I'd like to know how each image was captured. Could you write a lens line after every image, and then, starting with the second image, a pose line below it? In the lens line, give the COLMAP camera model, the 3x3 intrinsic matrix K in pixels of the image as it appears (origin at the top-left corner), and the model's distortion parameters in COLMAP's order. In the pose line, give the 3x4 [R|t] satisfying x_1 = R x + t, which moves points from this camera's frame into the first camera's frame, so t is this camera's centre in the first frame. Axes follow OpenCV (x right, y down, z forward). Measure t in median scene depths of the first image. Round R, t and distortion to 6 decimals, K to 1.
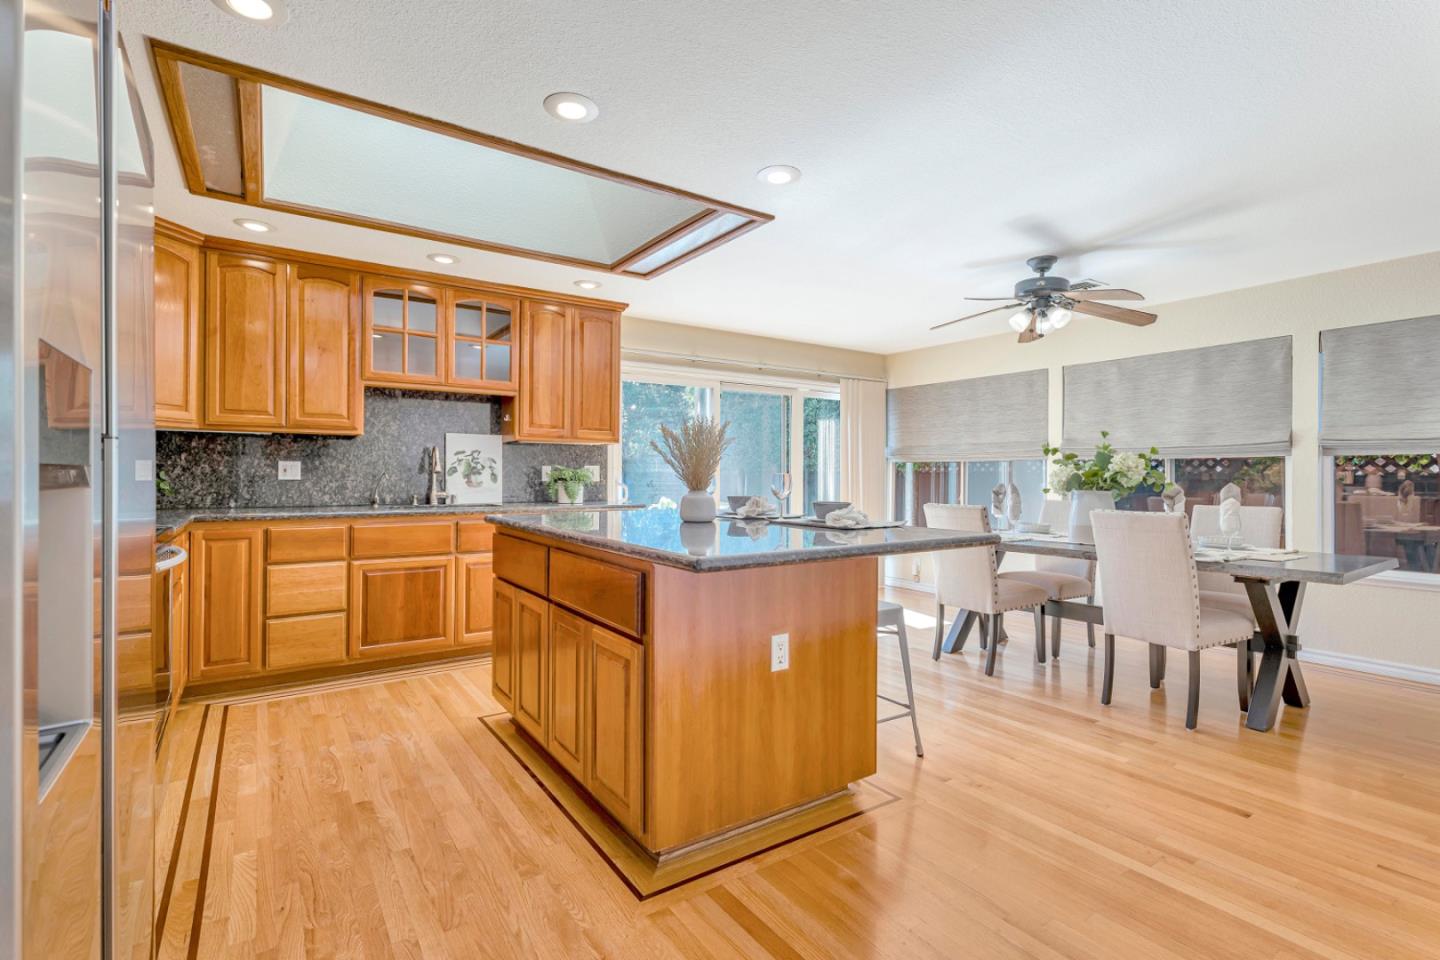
lens RADIAL K [[673.0, 0, 720.1], [0, 673.0, 471.4], [0, 0, 1]] dist [0.006810, -0.002119]
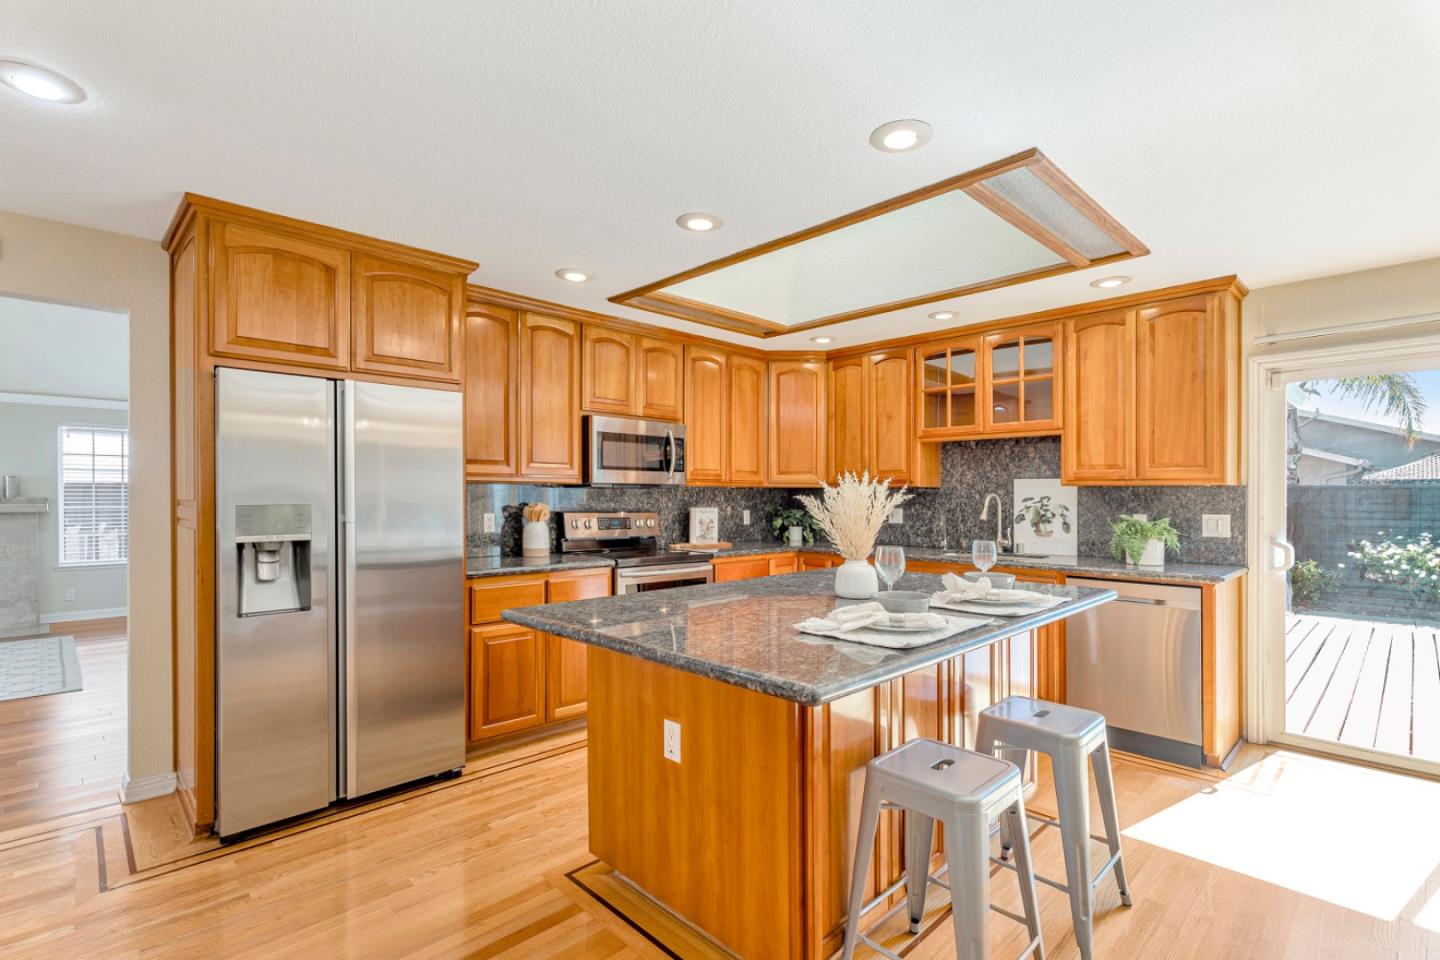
lens RADIAL K [[673.0, 0, 724.1], [0, 673.0, 493.7], [0, 0, 1]] dist [0.006810, -0.002119]
pose [[0.180730, -0.008141, -0.983499, 0.490791], [0.001740, 0.999967, -0.007957, -0.030686], [0.983531, -0.000273, 0.180738, 0.436045]]
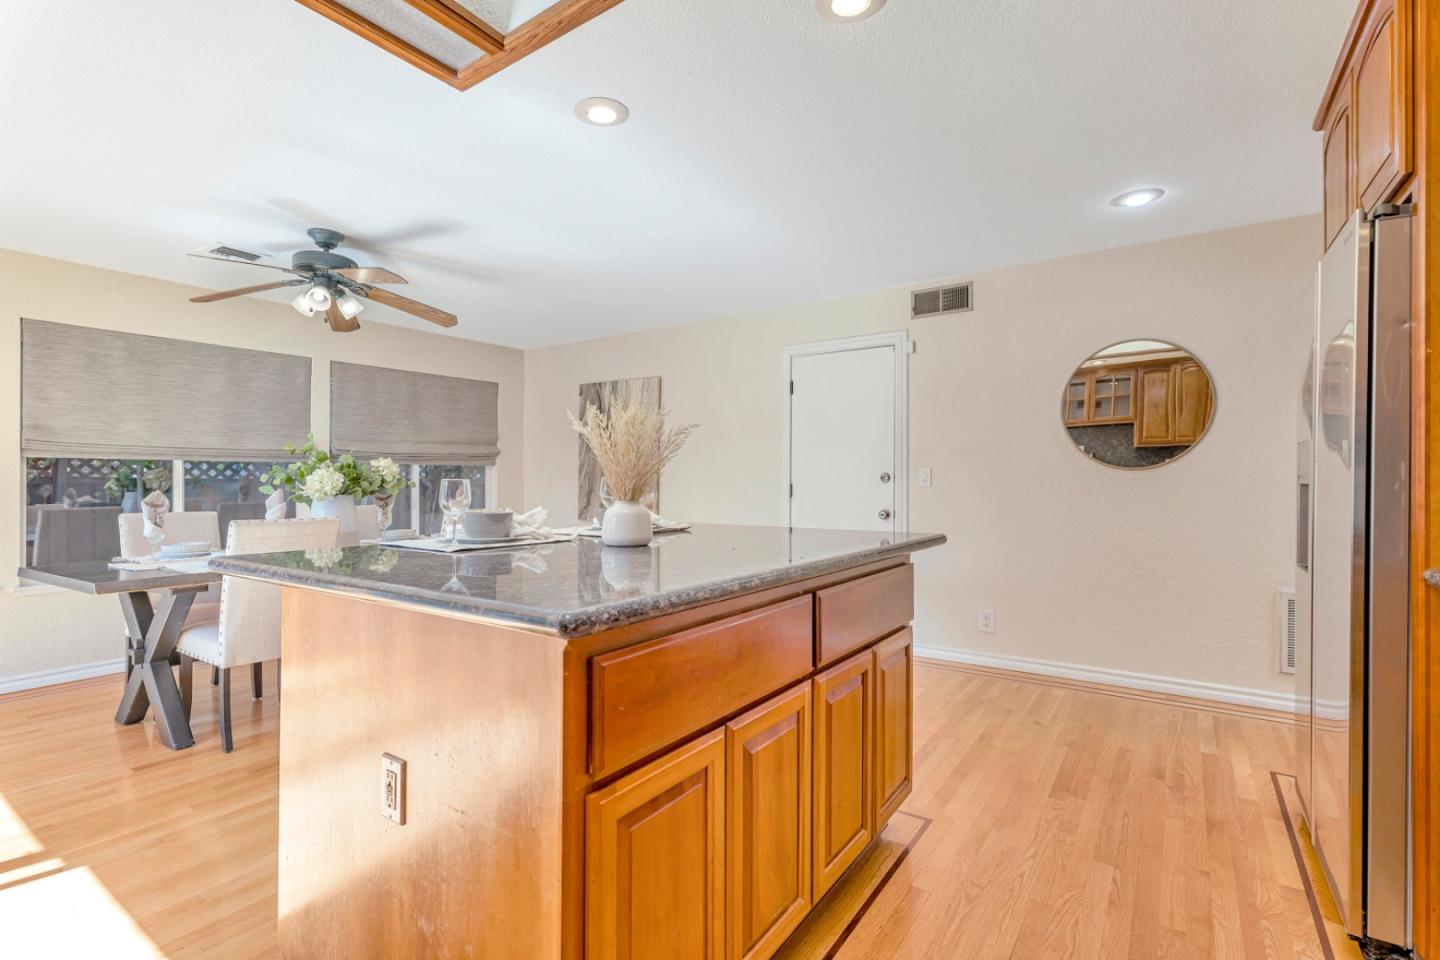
lens RADIAL K [[673.0, 0, 718.8], [0, 673.0, 478.6], [0, 0, 1]] dist [0.006810, -0.002119]
pose [[-0.363245, -0.003077, 0.931688, -0.464221], [-0.006523, 0.999978, 0.000759, -0.000821], [-0.931671, -0.005802, -0.363258, 0.744719]]
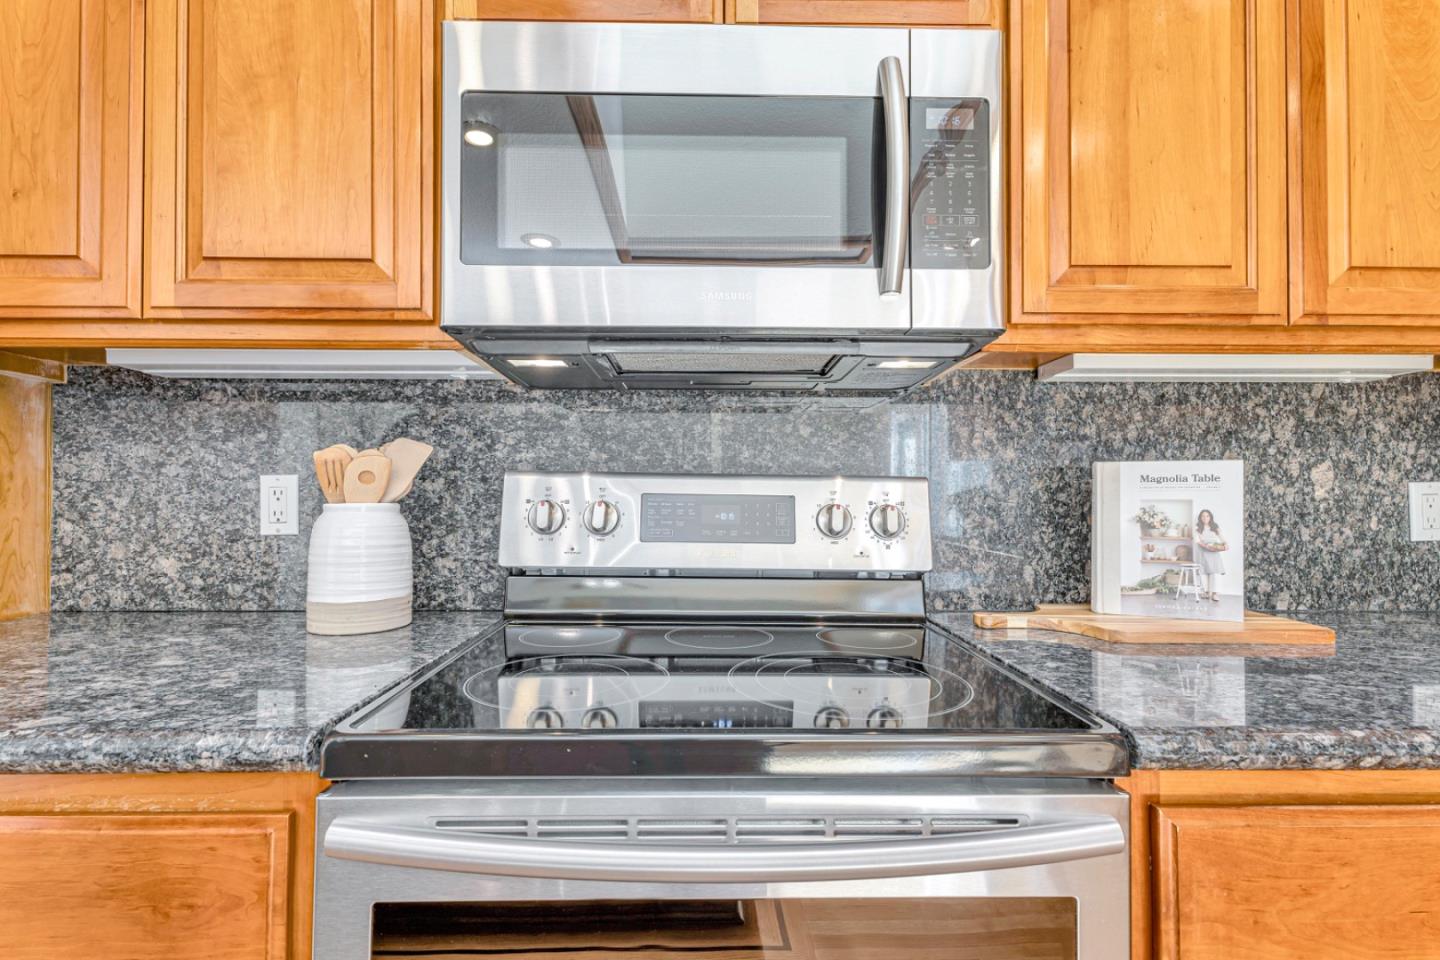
lens RADIAL K [[673.0, 0, 713.1], [0, 673.0, 485.1], [0, 0, 1]] dist [0.006810, -0.002119]
pose [[-0.544265, -0.017426, -0.838732, -0.321050], [-0.000410, 0.999790, -0.020506, -0.001611], [0.838913, -0.010817, -0.544157, 0.603459]]
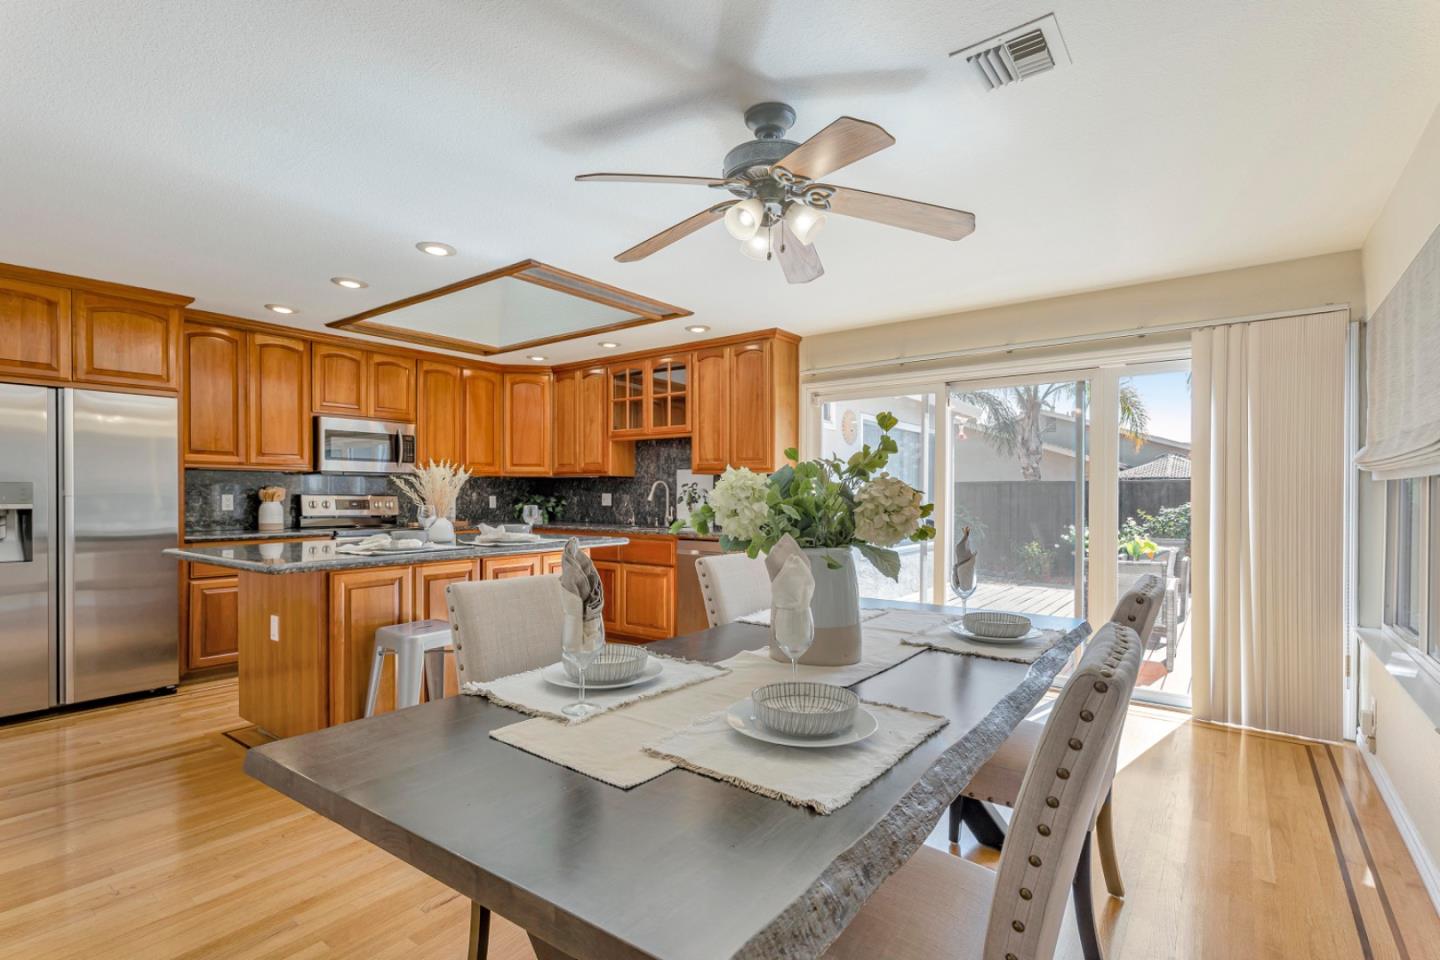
lens RADIAL K [[673.0, 0, 722.0], [0, 673.0, 493.2], [0, 0, 1]] dist [0.006810, -0.002119]
pose [[0.330678, -0.006702, -0.943720, 0.861596], [0.003453, 0.999977, -0.005892, -0.005373], [0.943737, -0.001310, 0.330694, 0.690764]]
